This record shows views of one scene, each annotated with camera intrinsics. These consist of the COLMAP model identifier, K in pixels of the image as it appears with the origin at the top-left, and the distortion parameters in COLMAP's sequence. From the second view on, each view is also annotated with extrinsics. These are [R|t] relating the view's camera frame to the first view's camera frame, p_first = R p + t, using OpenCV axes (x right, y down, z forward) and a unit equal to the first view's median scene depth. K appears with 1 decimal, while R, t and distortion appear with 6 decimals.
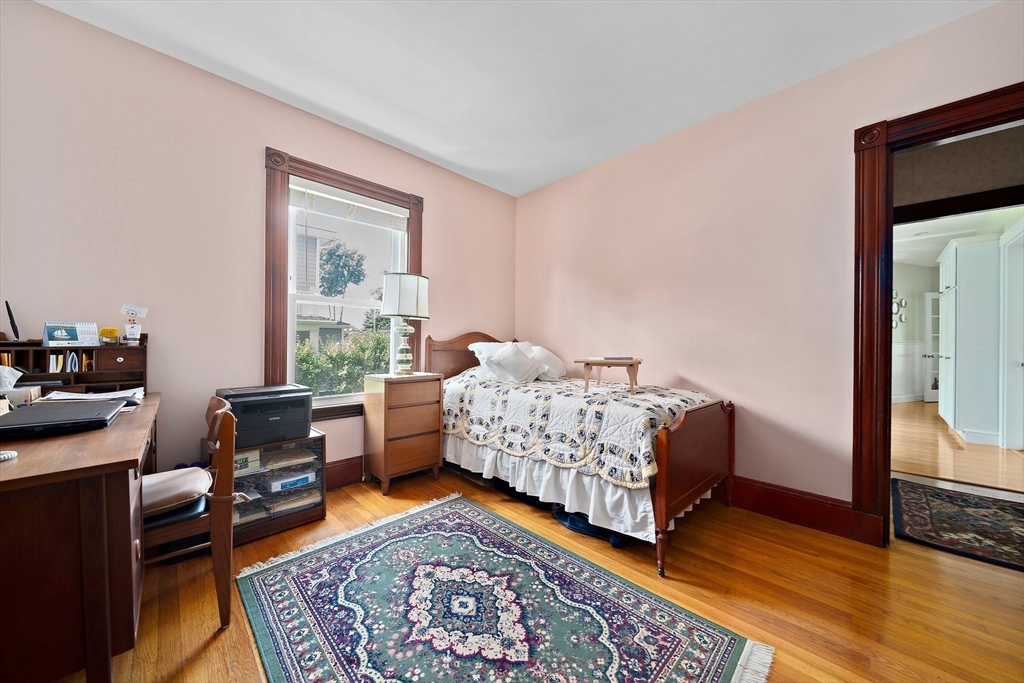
lens RADIAL K [[374.7, 0, 497.2], [0, 374.7, 335.6], [0, 0, 1]] dist [-0.000949, -0.000070]
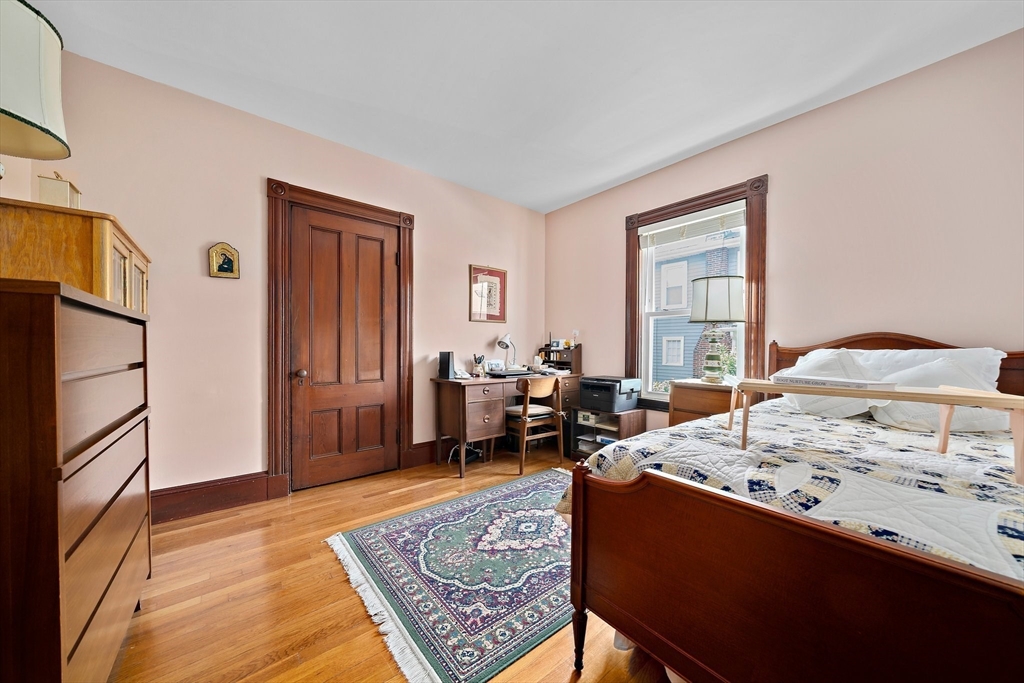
lens RADIAL K [[352.1, 0, 516.1], [0, 352.1, 341.3], [0, 0, 1]] dist [-0.007171, -0.000001]
pose [[-0.079192, -0.023617, -0.996580, 1.307630], [0.005051, 0.999697, -0.024092, 0.034052], [0.996847, -0.006942, -0.079048, 1.085486]]
